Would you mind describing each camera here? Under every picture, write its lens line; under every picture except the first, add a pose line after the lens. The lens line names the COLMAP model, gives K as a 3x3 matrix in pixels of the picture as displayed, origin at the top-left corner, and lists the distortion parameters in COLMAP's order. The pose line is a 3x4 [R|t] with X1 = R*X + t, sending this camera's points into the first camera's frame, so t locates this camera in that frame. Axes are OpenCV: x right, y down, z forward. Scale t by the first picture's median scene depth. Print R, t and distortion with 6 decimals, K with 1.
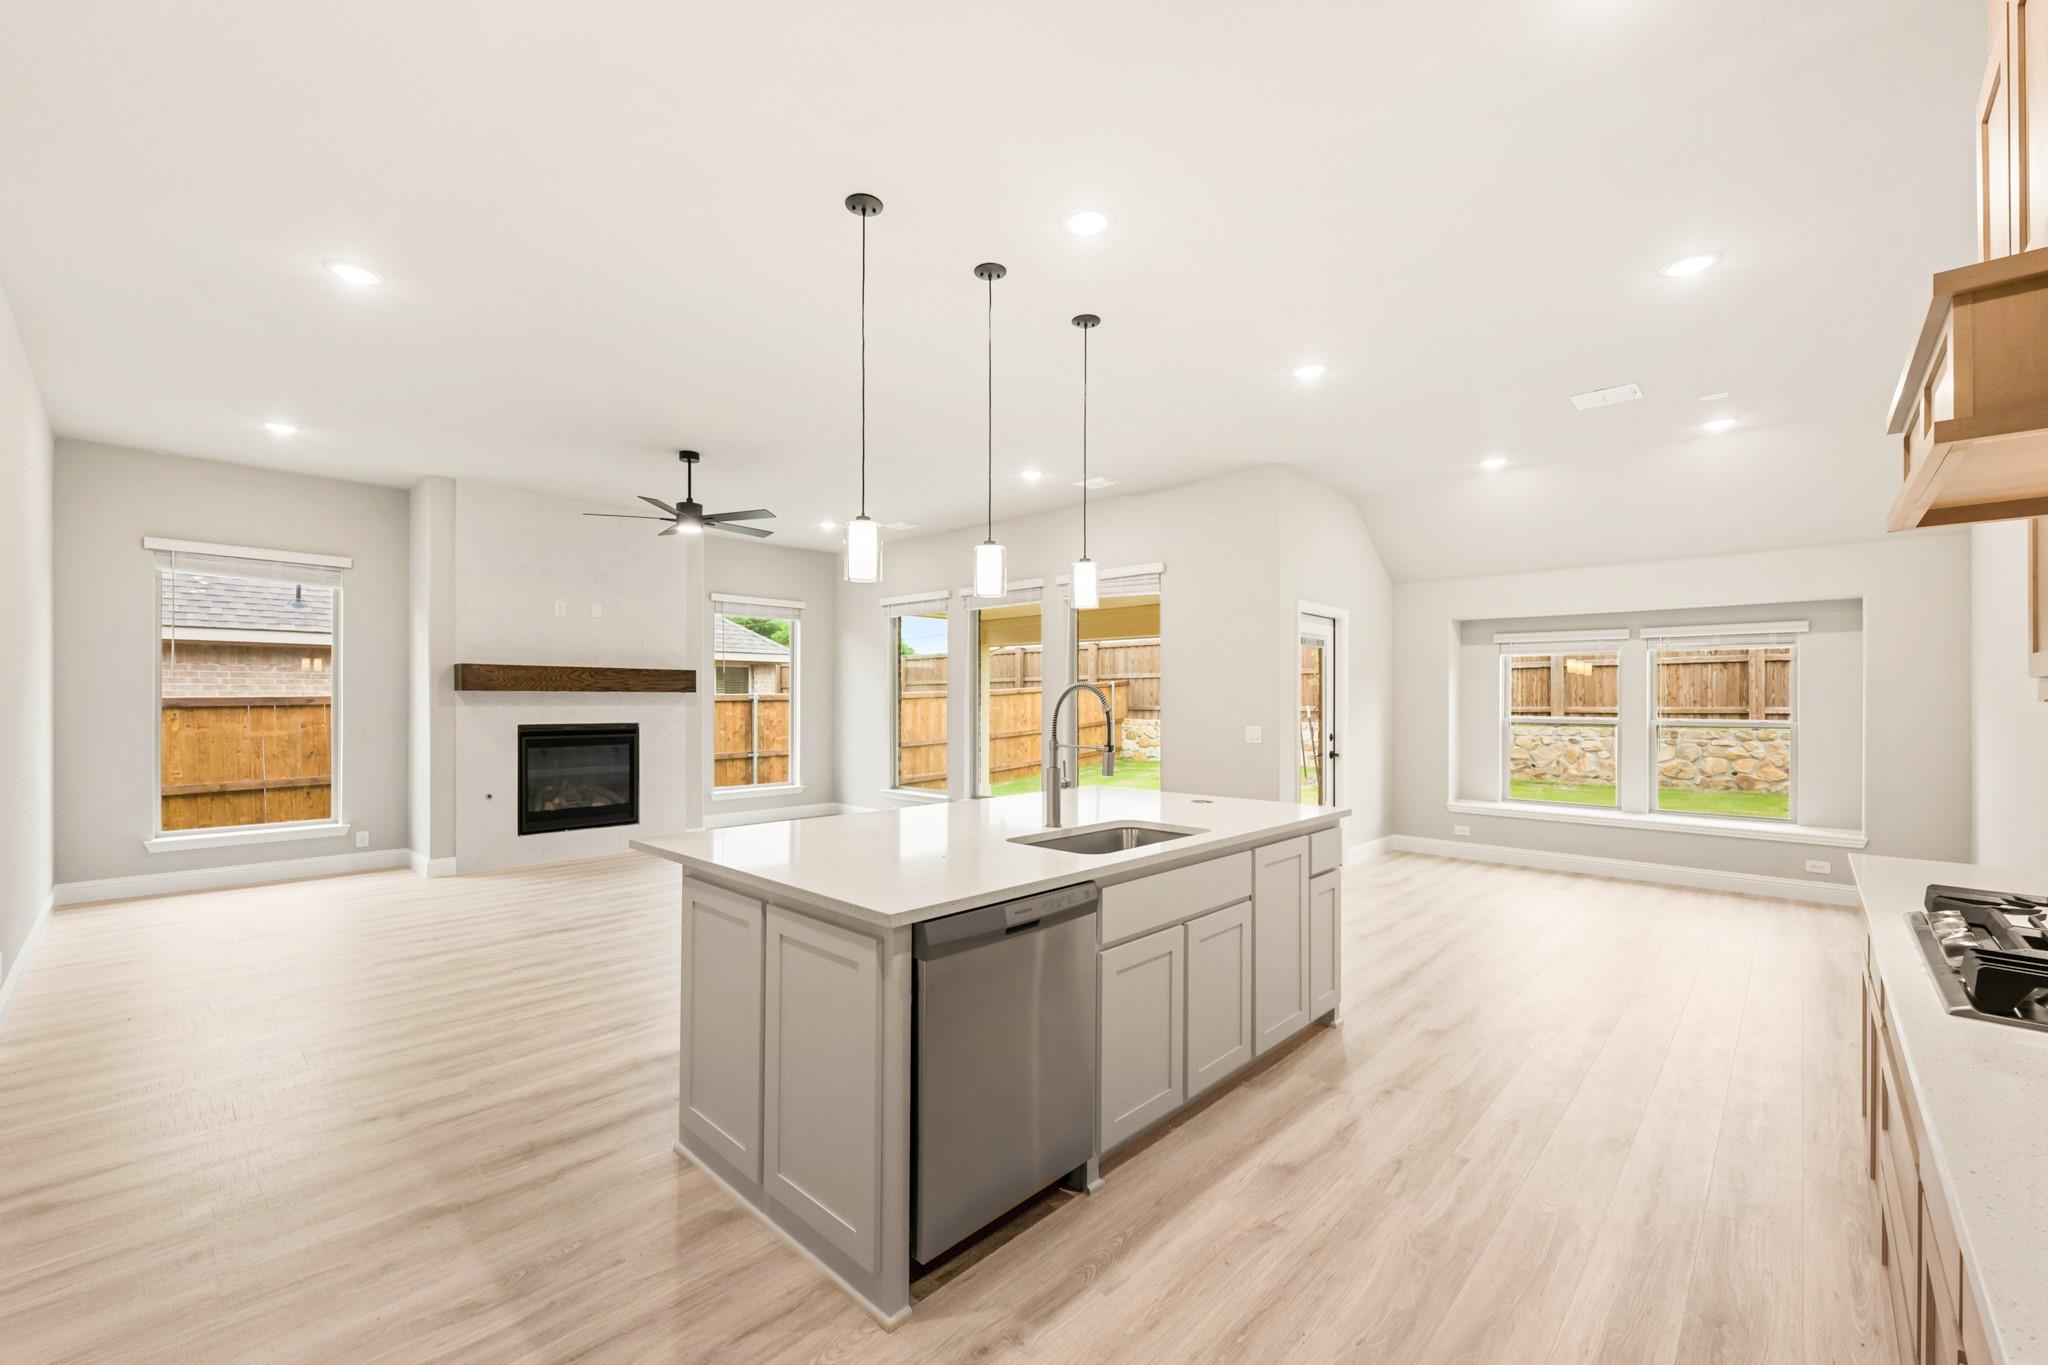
lens RADIAL K [[826.3, 0, 983.8], [0, 826.3, 689.4], [0, 0, 1]] dist [0.000493, 0.000354]
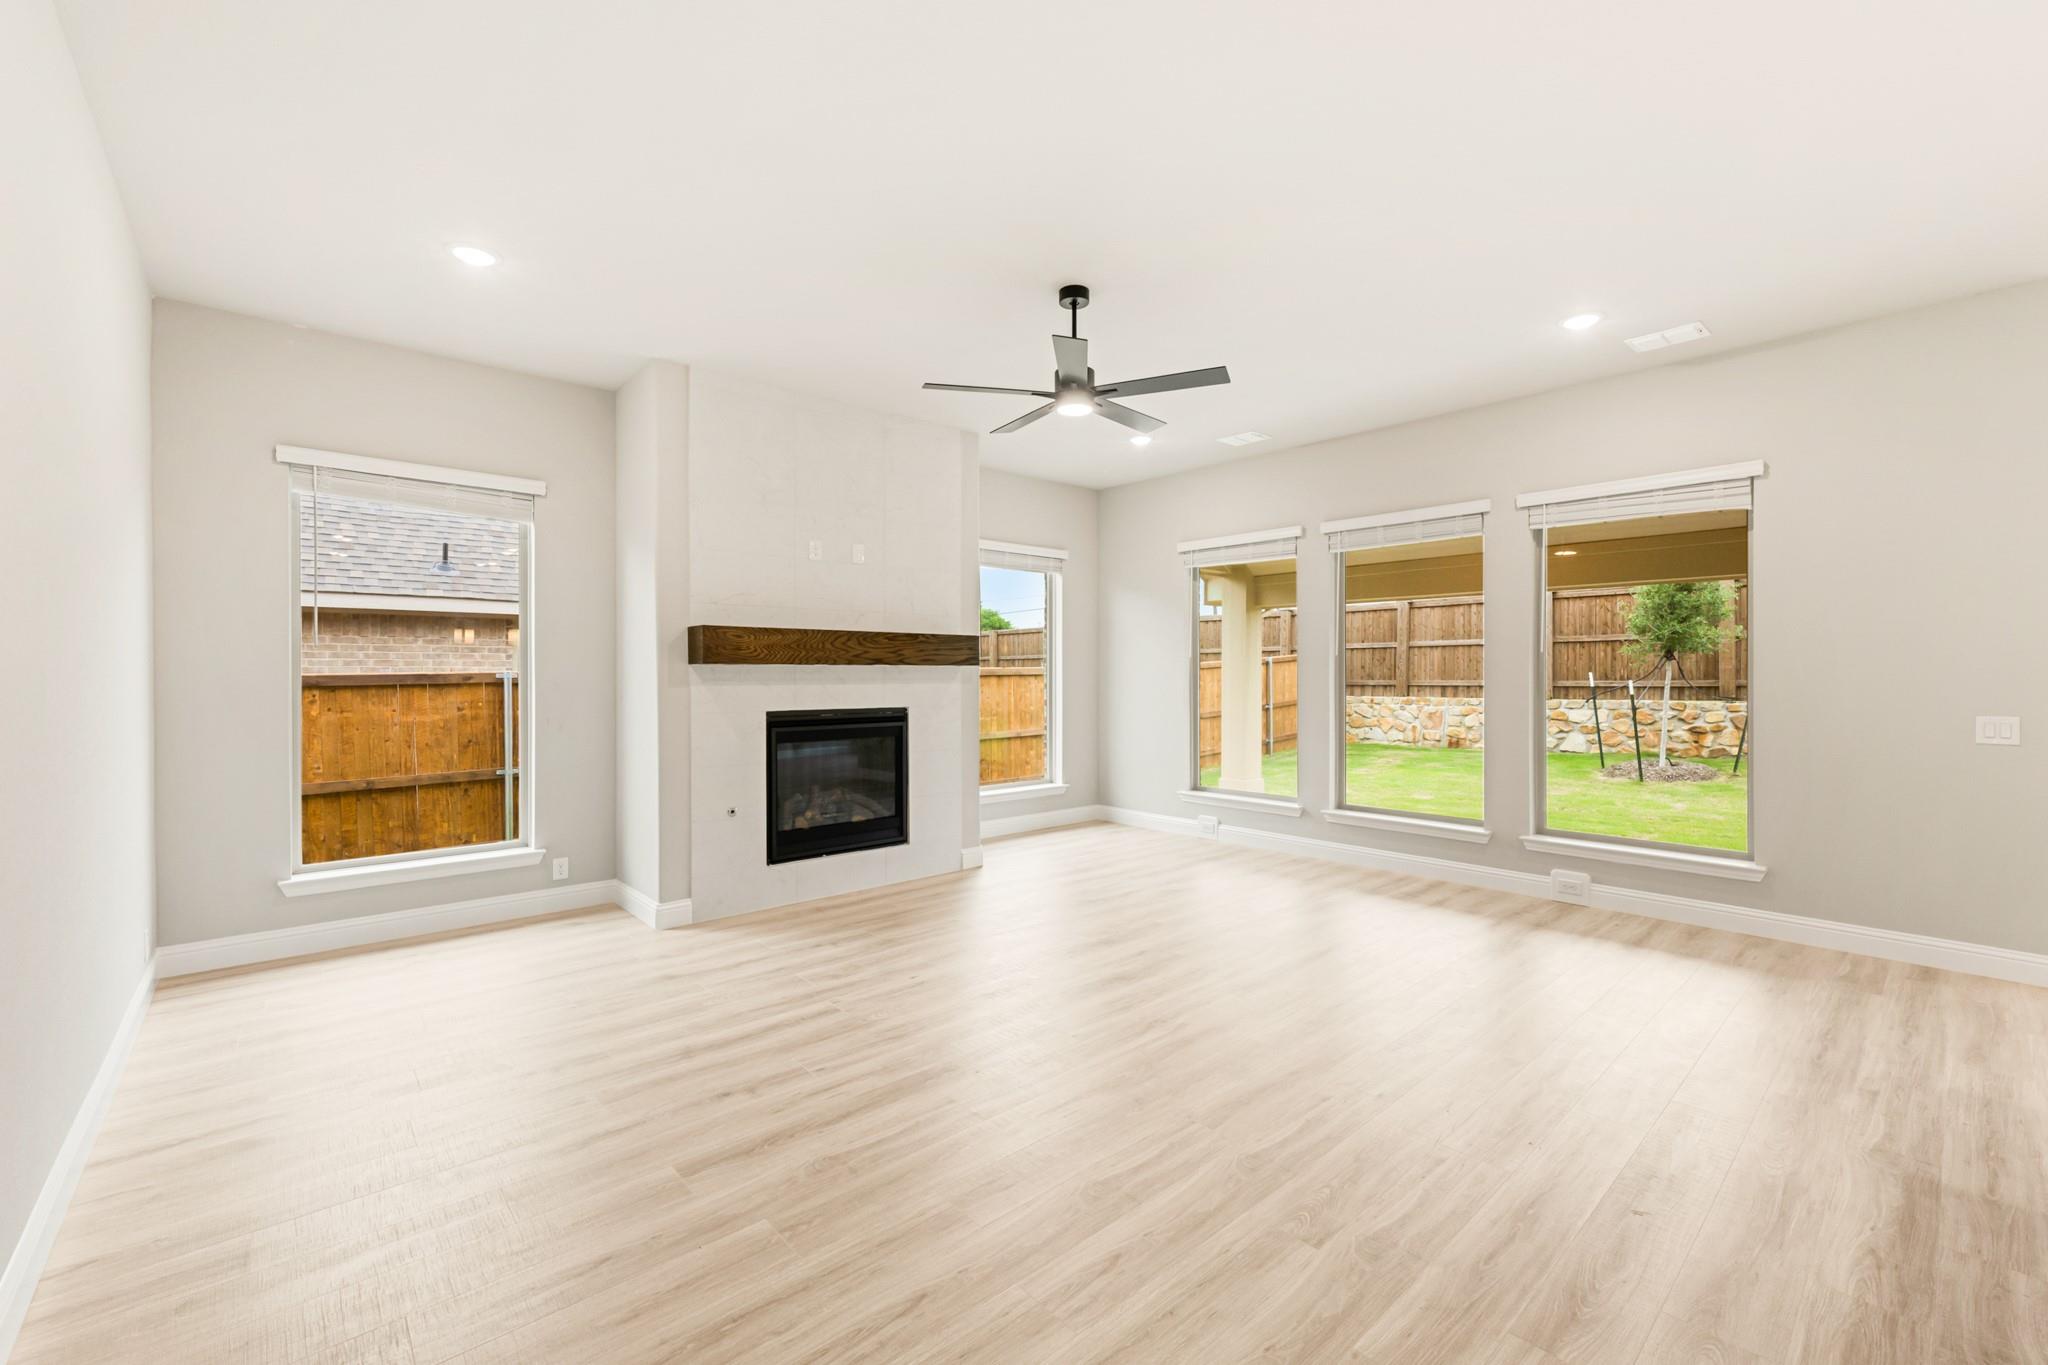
lens RADIAL K [[827.2, 0, 1017.3], [0, 827.2, 665.9], [0, 0, 1]] dist [0.001145, 0.000015]
pose [[0.997842, -0.004267, -0.065524, -0.271634], [0.004439, 0.999987, 0.002477, 0.002335], [0.065513, -0.002763, 0.997848, 0.269689]]
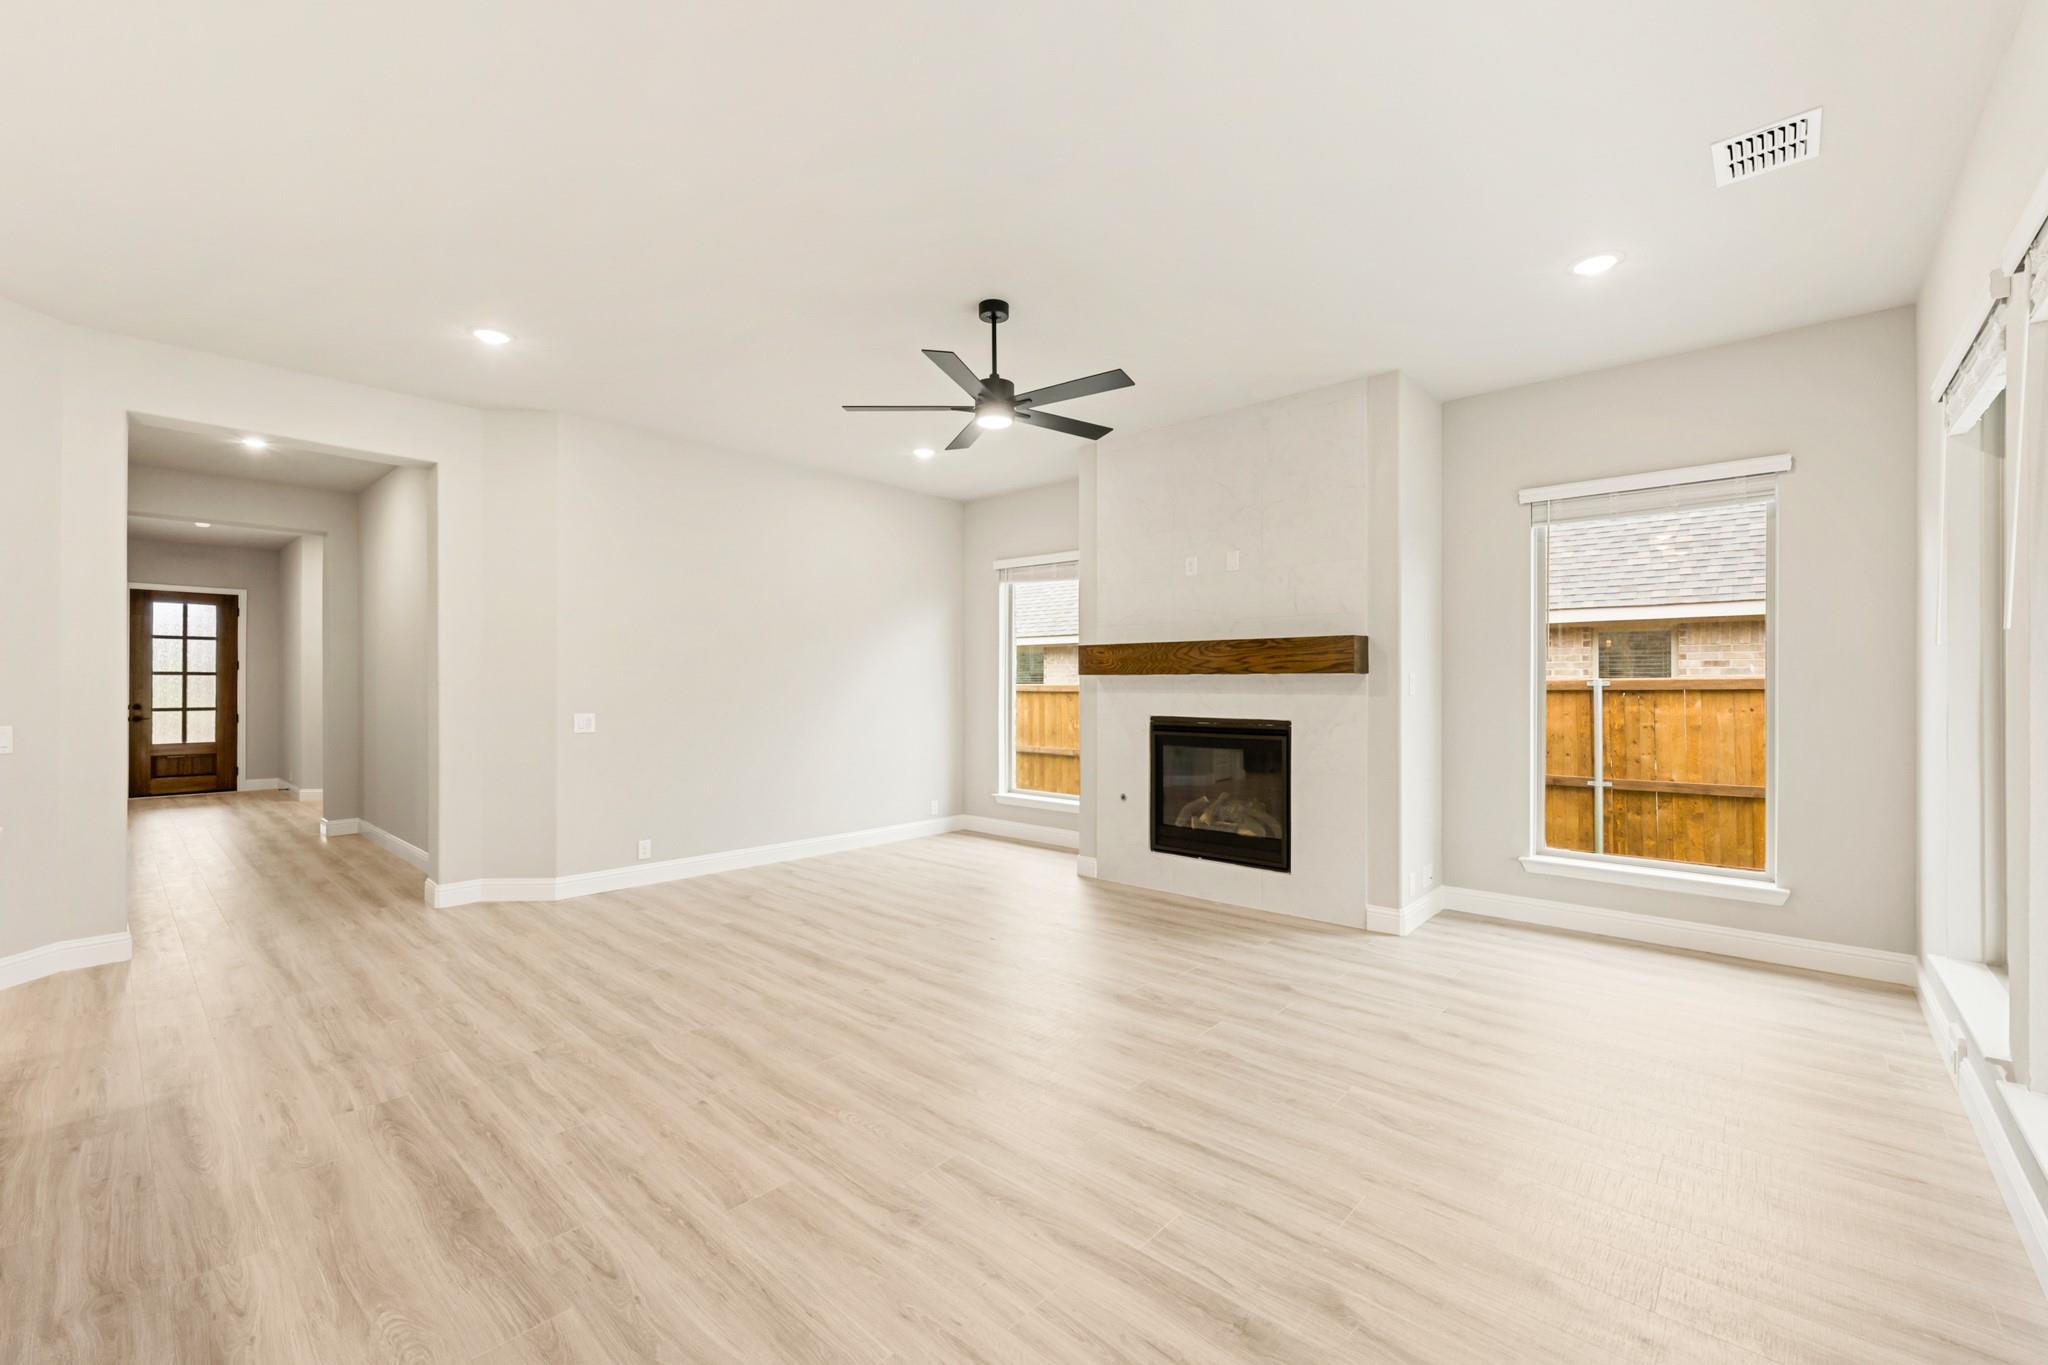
lens RADIAL K [[816.7, 0, 1024.0], [0, 816.7, 682.5], [0, 0, 1]] dist [-0.000288, 0.000508]
pose [[0.070254, -0.002548, -0.997526, 0.216469], [0.012532, 0.999920, -0.001672, 0.008638], [0.997450, -0.012384, 0.070280, 0.744067]]
